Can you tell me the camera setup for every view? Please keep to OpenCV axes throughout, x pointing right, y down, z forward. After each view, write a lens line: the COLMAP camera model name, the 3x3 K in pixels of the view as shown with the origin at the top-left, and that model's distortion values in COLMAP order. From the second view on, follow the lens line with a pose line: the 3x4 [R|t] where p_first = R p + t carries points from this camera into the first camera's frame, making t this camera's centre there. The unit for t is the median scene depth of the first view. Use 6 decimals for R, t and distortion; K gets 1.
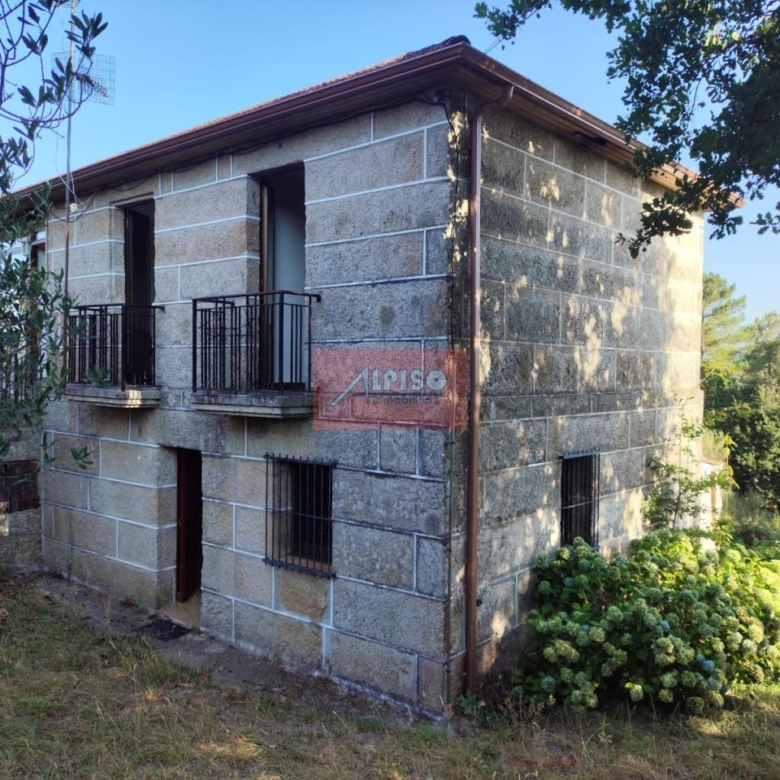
lens RADIAL K [[751.4, 0, 391.9], [0, 751.4, 391.2], [0, 0, 1]] dist [0.118146, -0.215521]
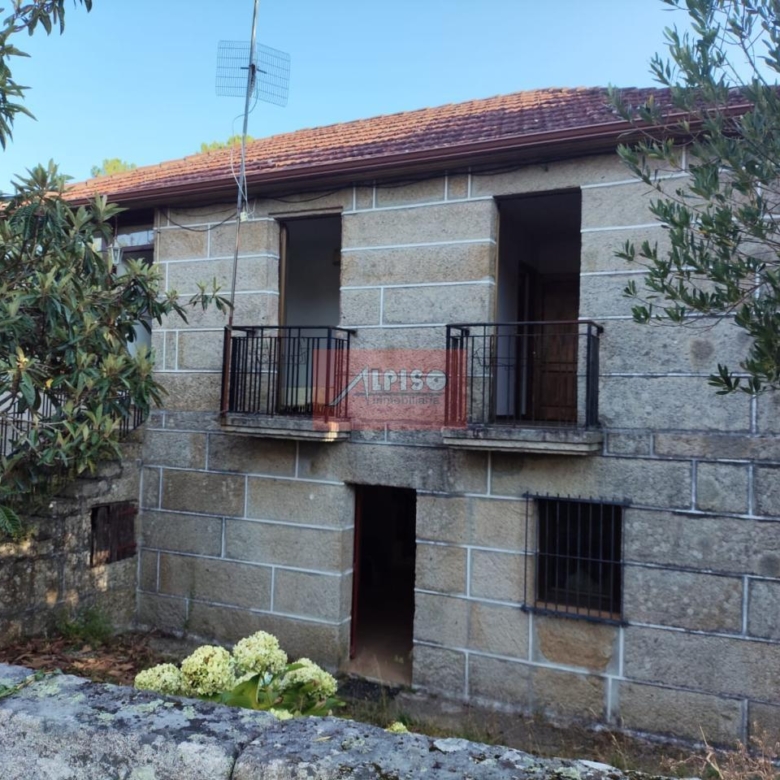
lens RADIAL K [[751.4, 0, 391.9], [0, 751.4, 391.2], [0, 0, 1]] dist [0.118146, -0.215521]
pose [[0.970689, 0.021278, 0.239394, -0.580847], [-0.011884, 0.999104, -0.040614, -0.002657], [-0.240044, 0.036579, 0.970073, 0.132881]]
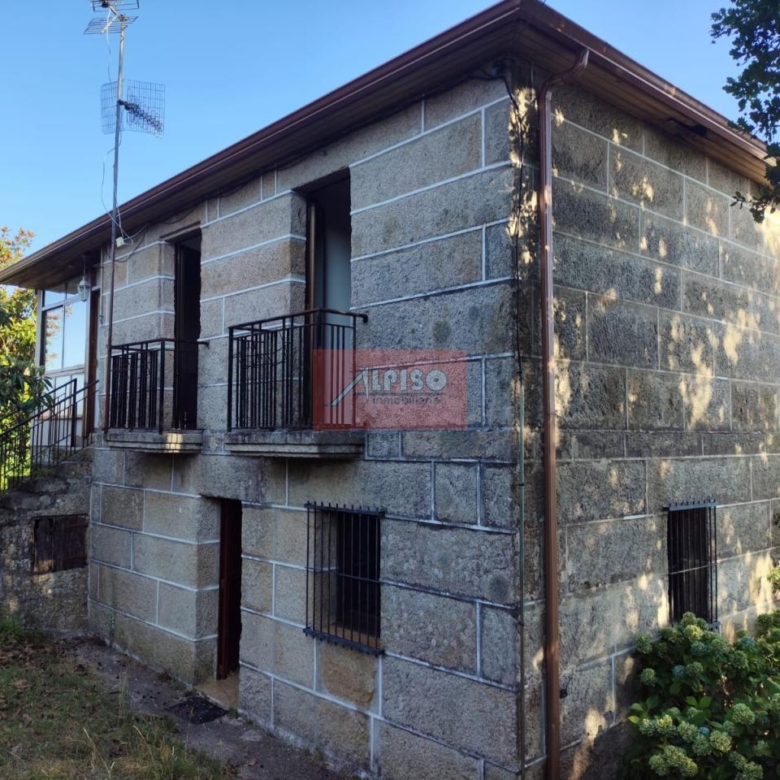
lens RADIAL K [[751.5, 0, 396.3], [0, 751.5, 389.2], [0, 0, 1]] dist [0.140613, -0.277922]
pose [[0.992729, -0.014970, -0.119438, 0.039527], [0.004212, 0.995949, -0.089819, 0.033960], [0.120299, 0.088663, 0.988770, 0.159810]]
